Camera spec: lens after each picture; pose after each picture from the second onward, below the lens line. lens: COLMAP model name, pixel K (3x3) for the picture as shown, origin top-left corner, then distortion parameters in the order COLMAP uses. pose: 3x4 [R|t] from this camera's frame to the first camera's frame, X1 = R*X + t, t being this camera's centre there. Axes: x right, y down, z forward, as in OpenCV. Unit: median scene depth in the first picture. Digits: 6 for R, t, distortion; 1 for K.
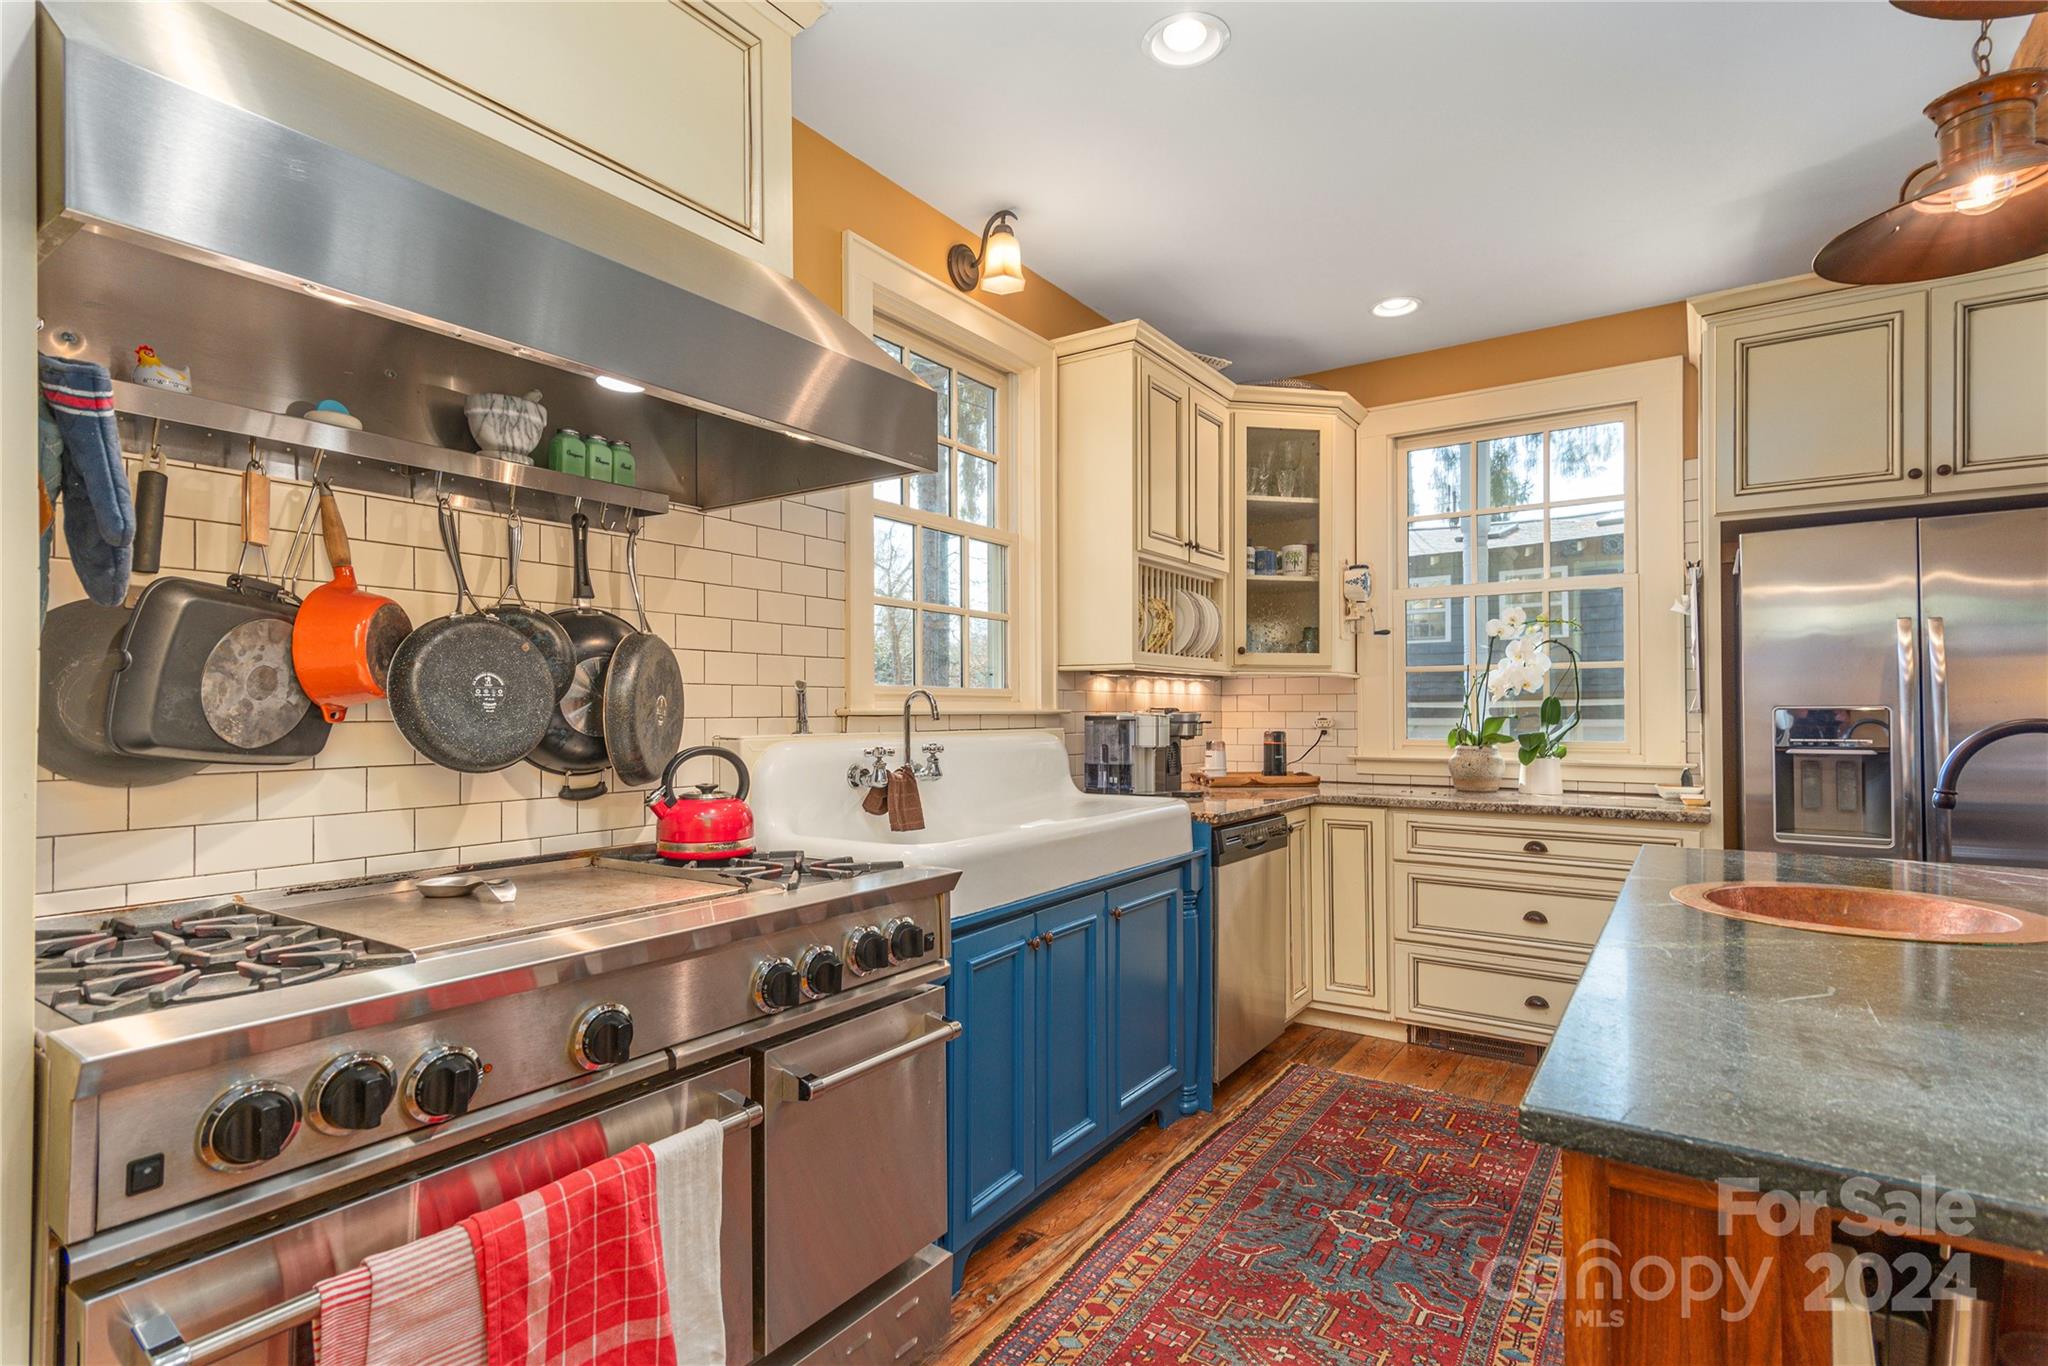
lens RADIAL K [[1001.9, 0, 1029.4], [0, 1001.9, 700.5], [0, 0, 1]] dist [0.002769, 0.000163]
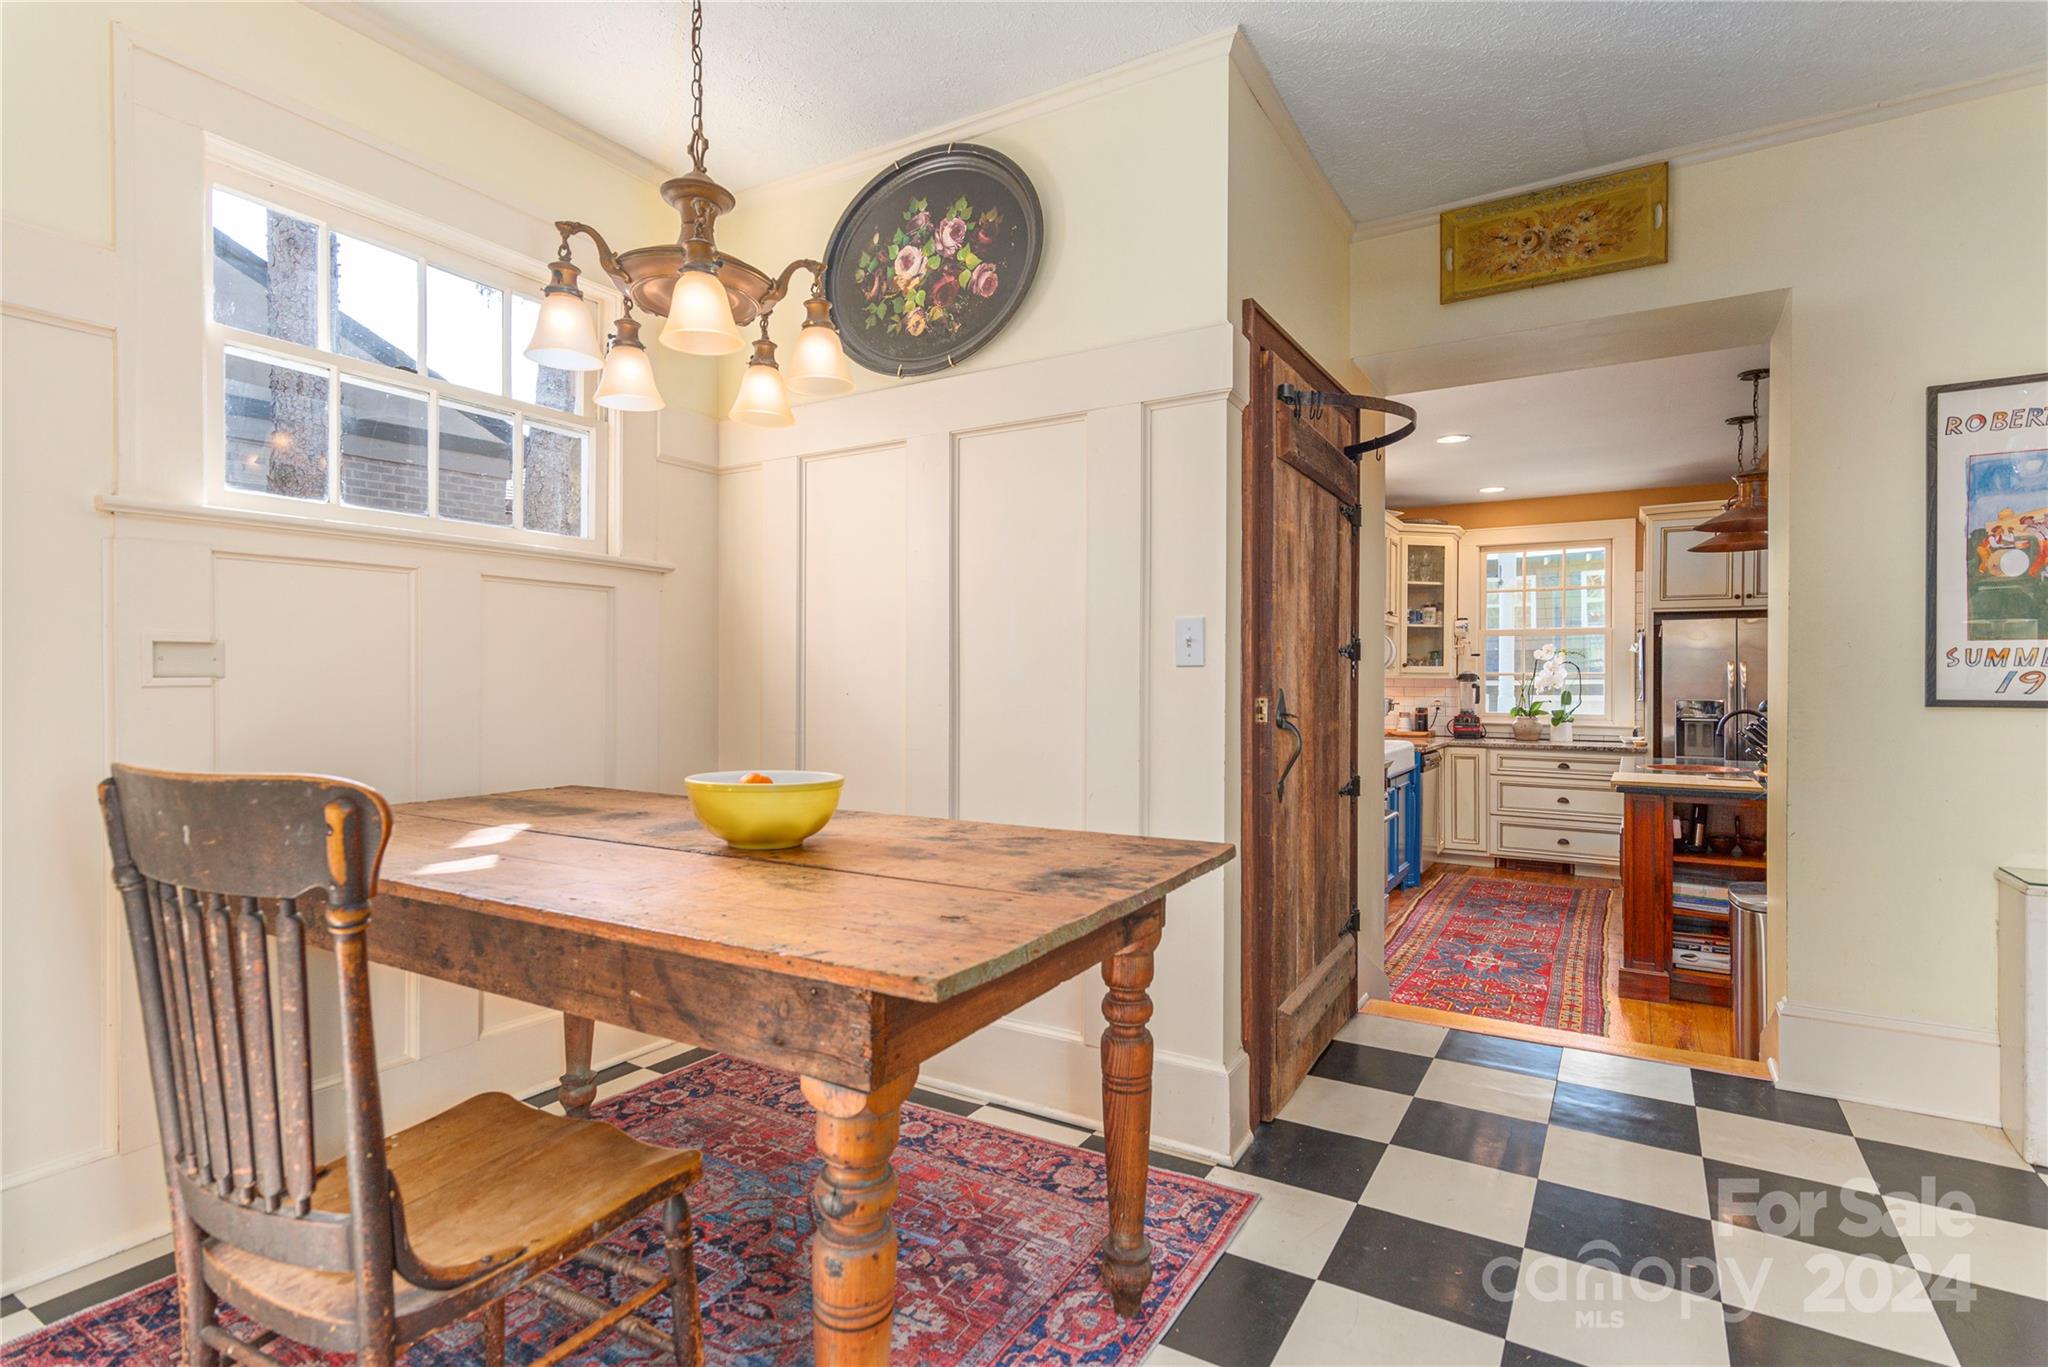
lens RADIAL K [[1001.9, 0, 1029.2], [0, 1001.9, 678.9], [0, 0, 1]] dist [0.002769, 0.000163]
pose [[0.998727, 0.006691, 0.050006, -0.769942], [-0.007168, 0.999930, 0.009381, -0.047932], [-0.049940, -0.009728, 0.998705, -1.104377]]
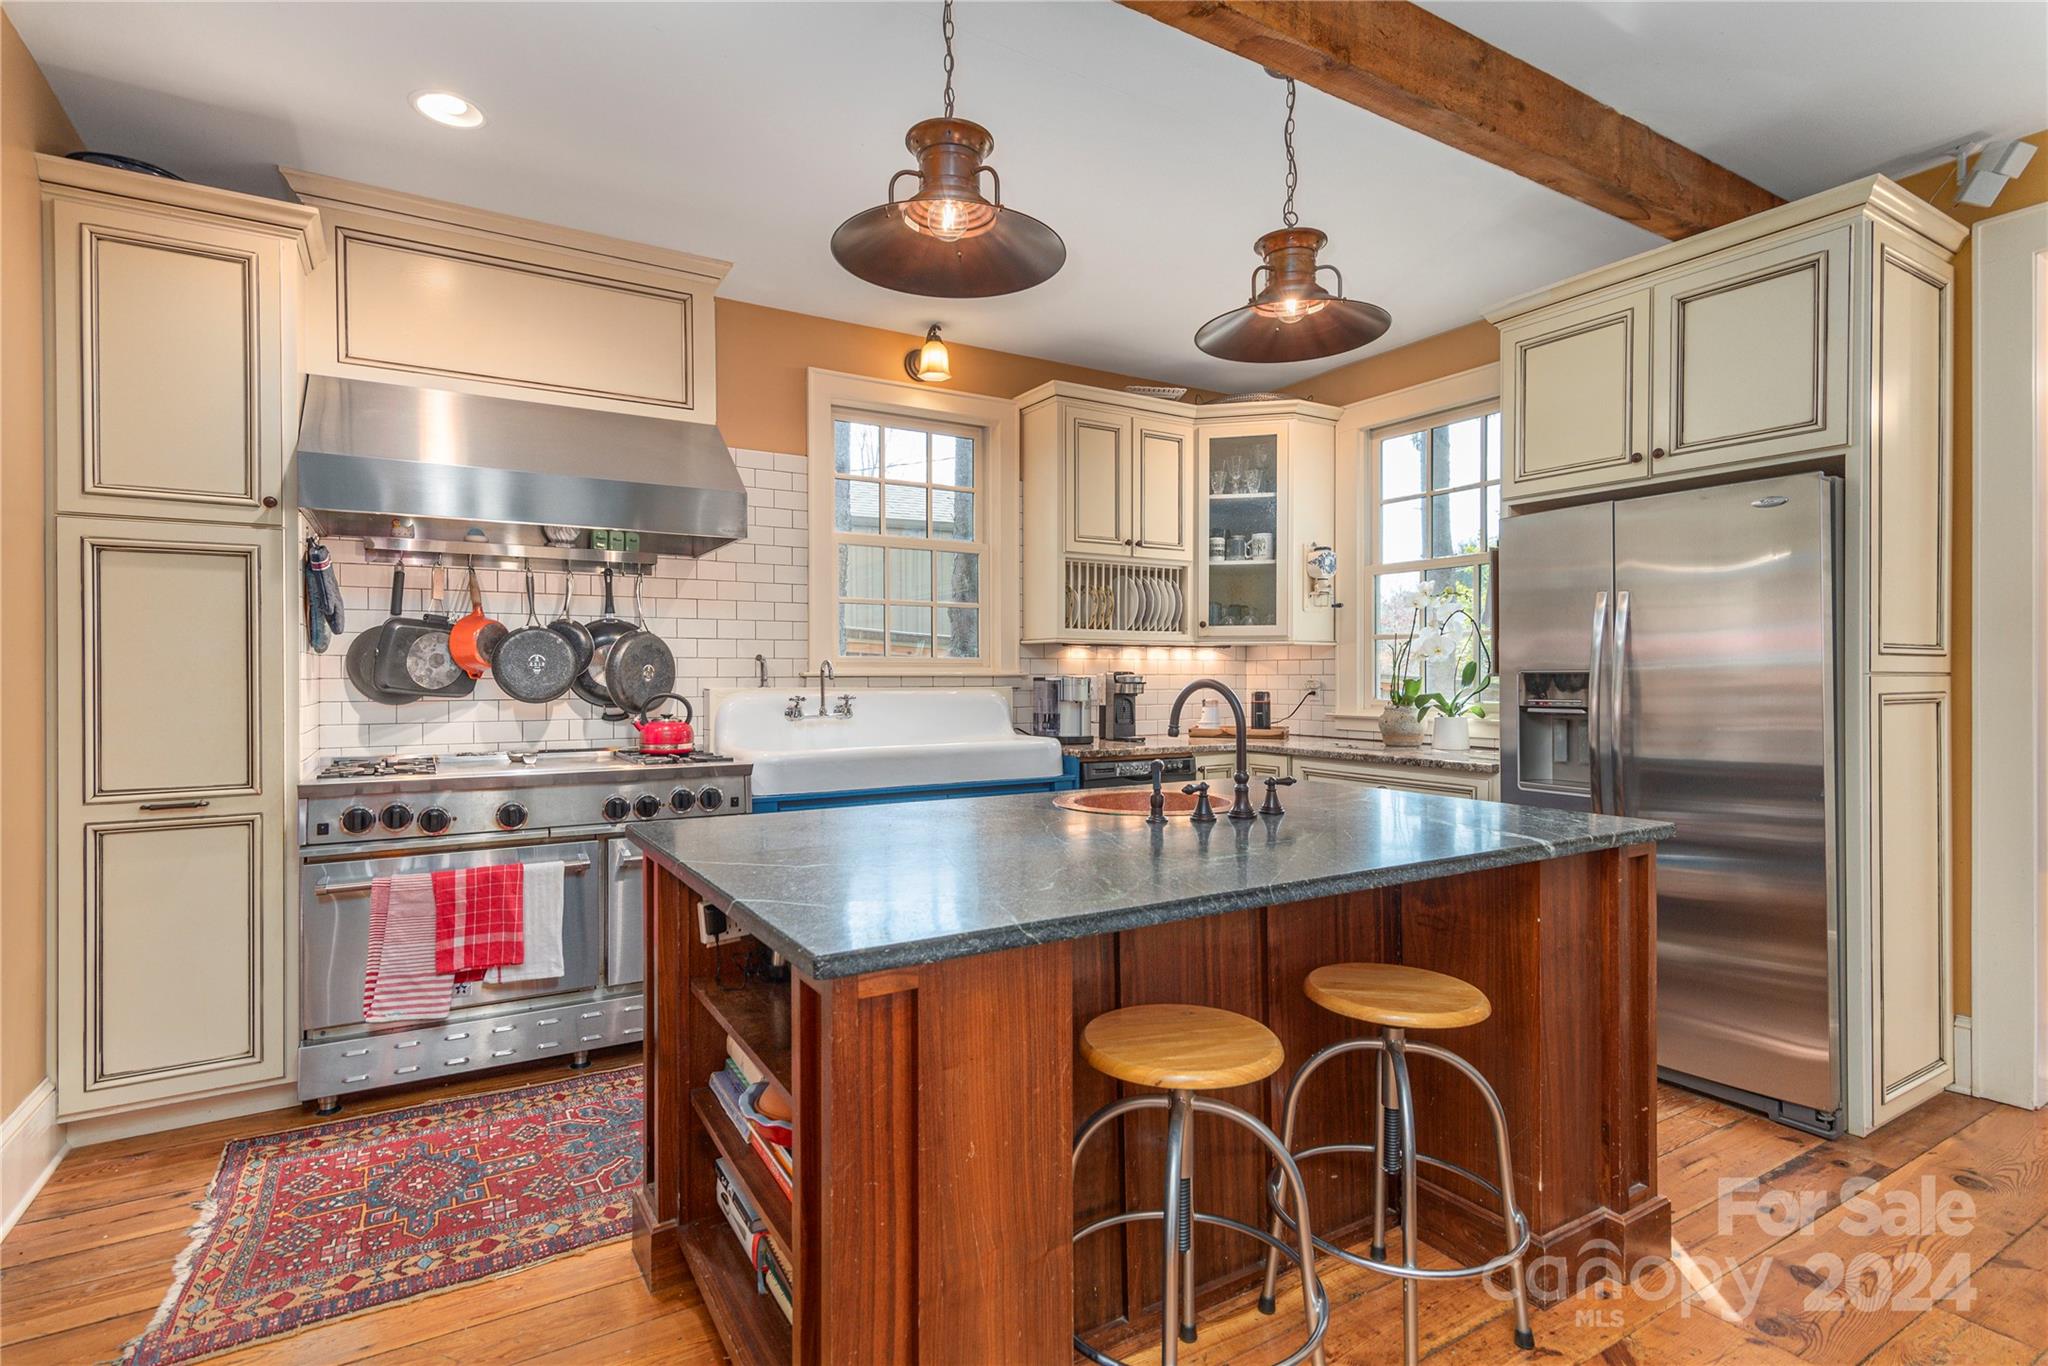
lens RADIAL K [[1001.9, 0, 1027.4], [0, 1001.9, 677.8], [0, 0, 1]] dist [0.002769, 0.000163]
pose [[0.911469, 0.002411, -0.411361, 0.683652], [0.003064, 0.999915, 0.012649, -0.001698], [0.411357, -0.012789, 0.911385, -0.256657]]
